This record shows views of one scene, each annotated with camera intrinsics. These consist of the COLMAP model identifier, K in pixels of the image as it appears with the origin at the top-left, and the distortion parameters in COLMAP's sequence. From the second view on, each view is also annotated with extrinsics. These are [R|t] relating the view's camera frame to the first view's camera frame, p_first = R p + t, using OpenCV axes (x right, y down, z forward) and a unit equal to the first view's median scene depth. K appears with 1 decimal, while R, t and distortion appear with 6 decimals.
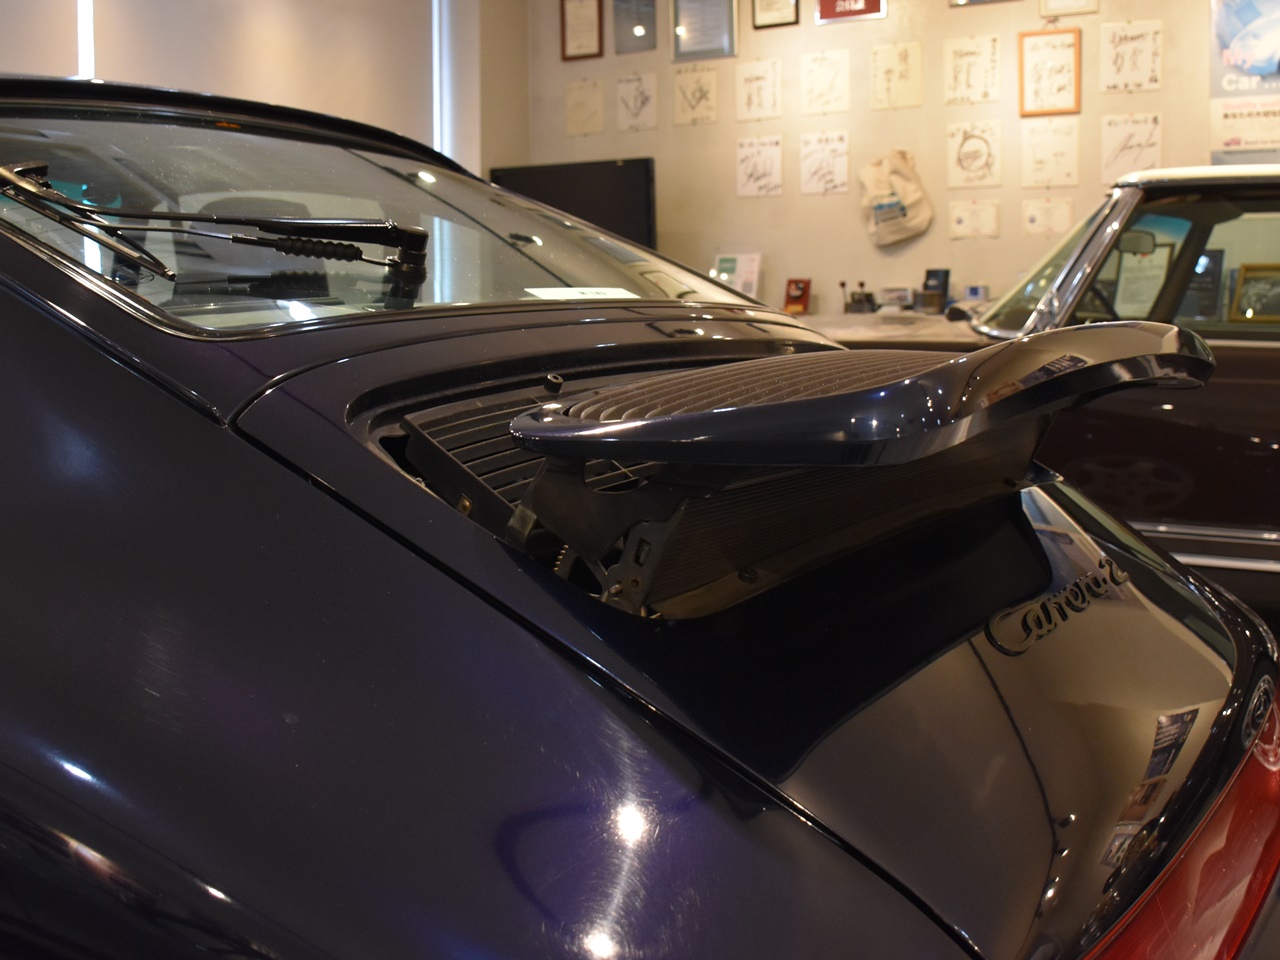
lens RADIAL K [[1323.0, 0, 660.6], [0, 1323.0, 481.6], [0, 0, 1]] dist [-0.138868, 0.040282]
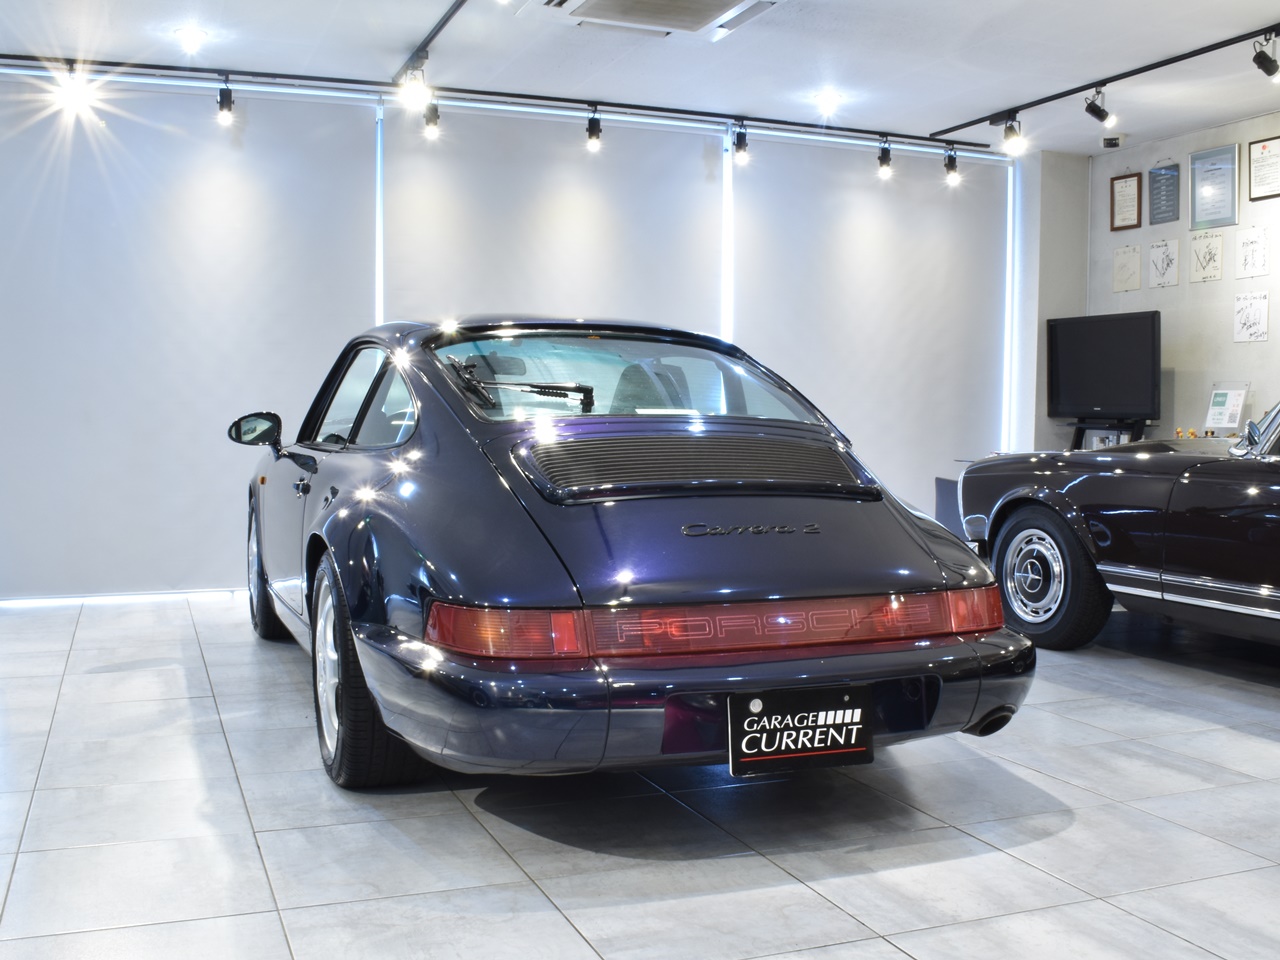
lens RADIAL K [[1323.0, 0, 660.6], [0, 1323.0, 481.6], [0, 0, 1]] dist [-0.138868, 0.040282]
pose [[0.823716, 0.049031, -0.564879, 0.299003], [-0.100795, 0.993049, -0.060785, 0.031862], [0.557971, 0.107006, 0.822932, -0.236334]]
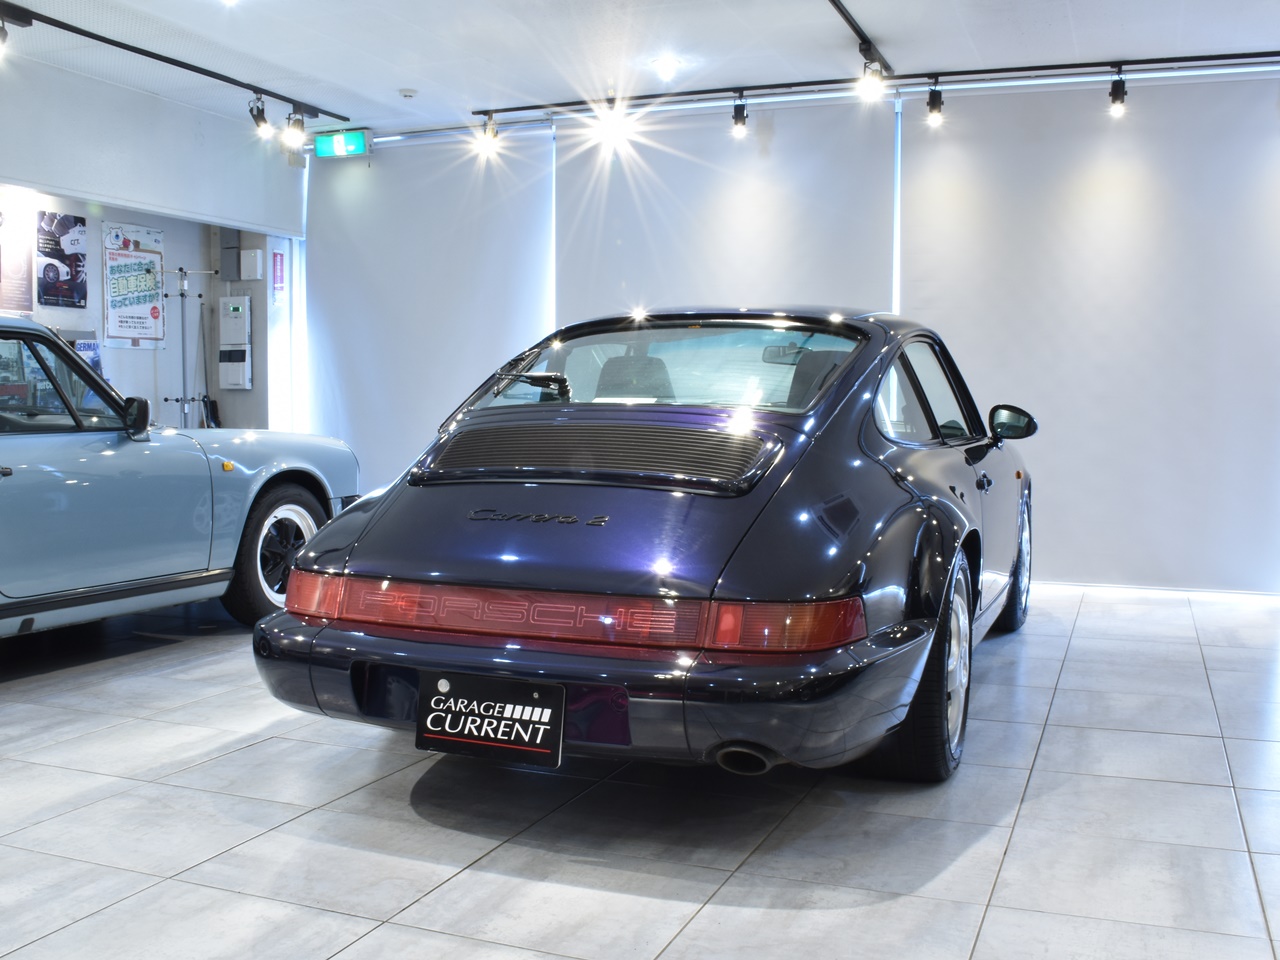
lens RADIAL K [[1323.0, 0, 660.6], [0, 1323.0, 481.6], [0, 0, 1]] dist [-0.138868, 0.040282]
pose [[0.211531, 0.073864, -0.974576, 0.529943], [-0.150257, 0.987744, 0.042249, -0.023041], [0.965752, 0.137500, 0.220037, 0.114635]]
